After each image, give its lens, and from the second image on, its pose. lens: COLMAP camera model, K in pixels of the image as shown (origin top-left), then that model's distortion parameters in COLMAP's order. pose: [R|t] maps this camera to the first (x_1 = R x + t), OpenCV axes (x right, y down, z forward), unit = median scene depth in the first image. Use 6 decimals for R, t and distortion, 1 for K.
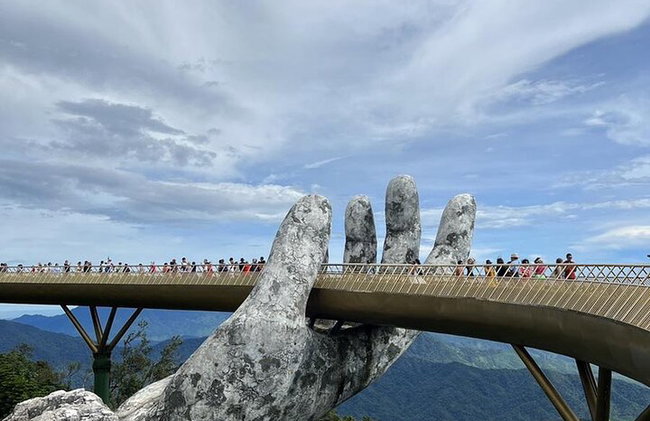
lens RADIAL K [[591.2, 0, 325.0], [0, 591.2, 210.5], [0, 0, 1]] dist [-0.002757, -0.011749]
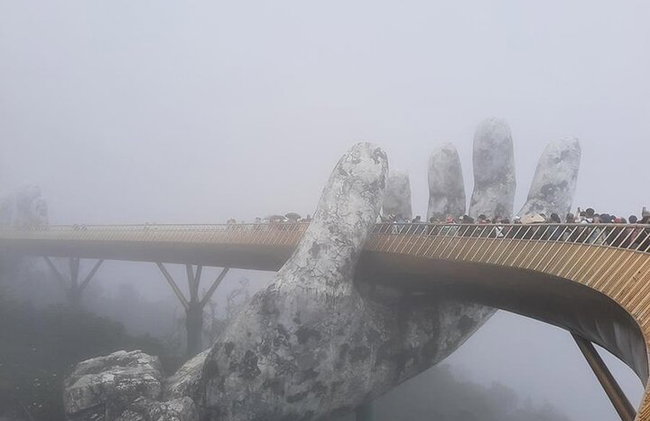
lens RADIAL K [[591.2, 0, 325.0], [0, 591.2, 210.5], [0, 0, 1]] dist [-0.002757, -0.011749]
pose [[0.968849, -0.008962, -0.247489, 0.142829], [0.027318, 0.997114, 0.070833, 0.009652], [0.246140, -0.075387, 0.966298, 0.154023]]
